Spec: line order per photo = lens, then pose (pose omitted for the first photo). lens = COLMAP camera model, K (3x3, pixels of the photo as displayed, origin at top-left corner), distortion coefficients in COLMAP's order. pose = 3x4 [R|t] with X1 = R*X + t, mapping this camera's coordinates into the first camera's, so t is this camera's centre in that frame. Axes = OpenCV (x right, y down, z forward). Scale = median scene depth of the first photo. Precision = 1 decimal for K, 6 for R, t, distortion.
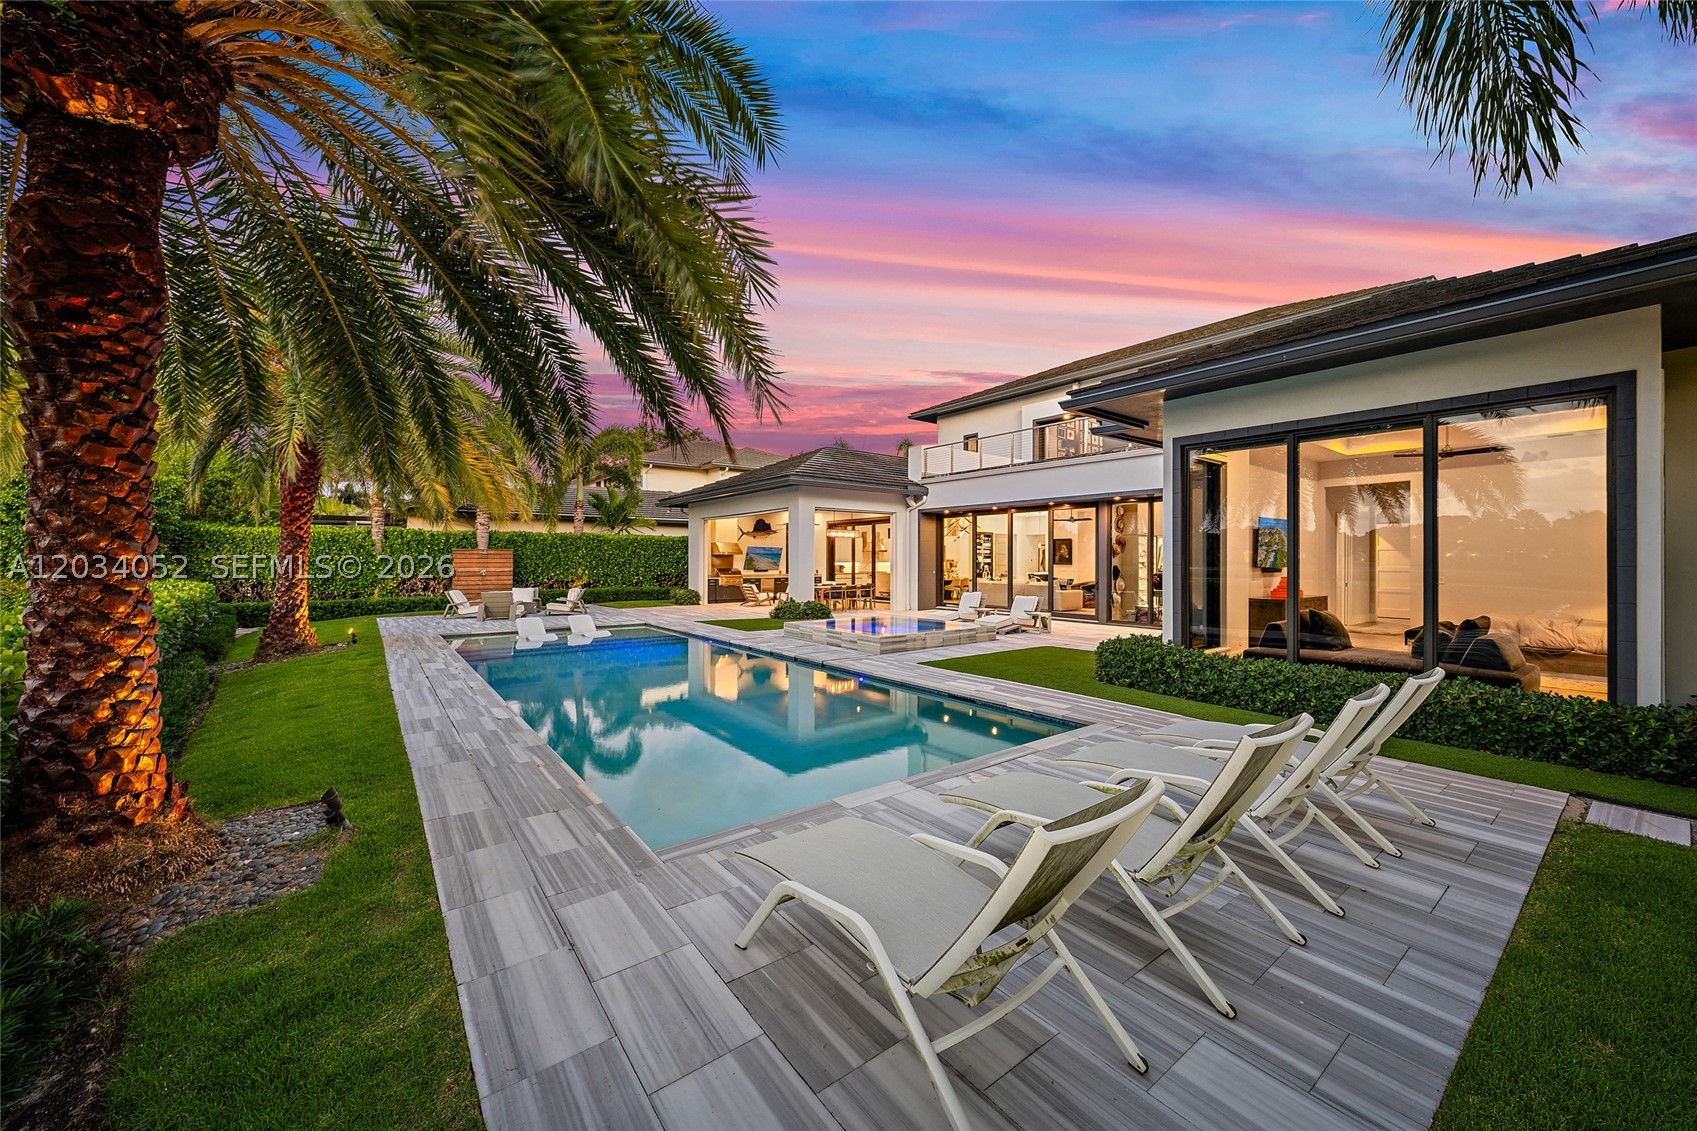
lens RADIAL K [[621.8, 0, 848.5], [0, 621.8, 565.5], [0, 0, 1]] dist [-0.000480, -0.000090]
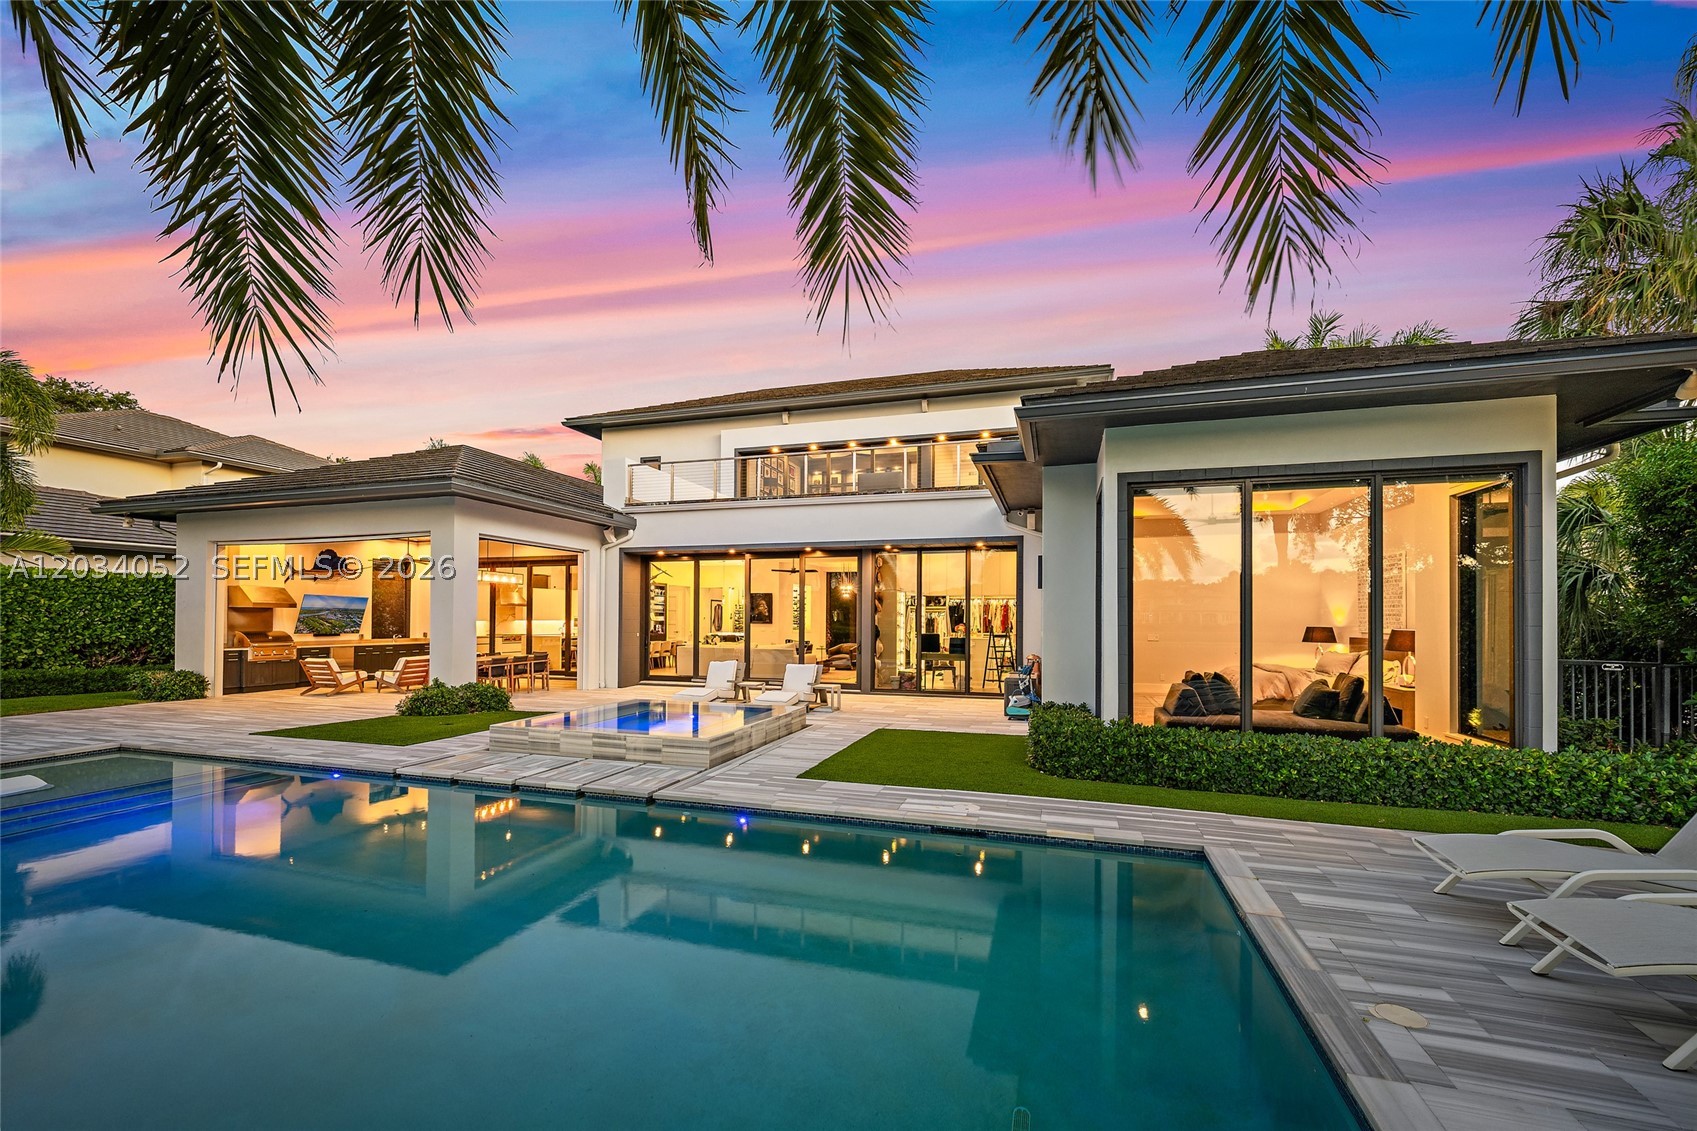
lens RADIAL K [[705.8, 0, 844.5], [0, 705.8, 611.1], [0, 0, 1]] dist [-0.001464, -0.000300]
pose [[0.828366, 0.007795, 0.560133, -0.123089], [0.002326, 0.999847, -0.017355, -0.001659], [-0.560182, 0.015679, 0.828221, 0.167035]]
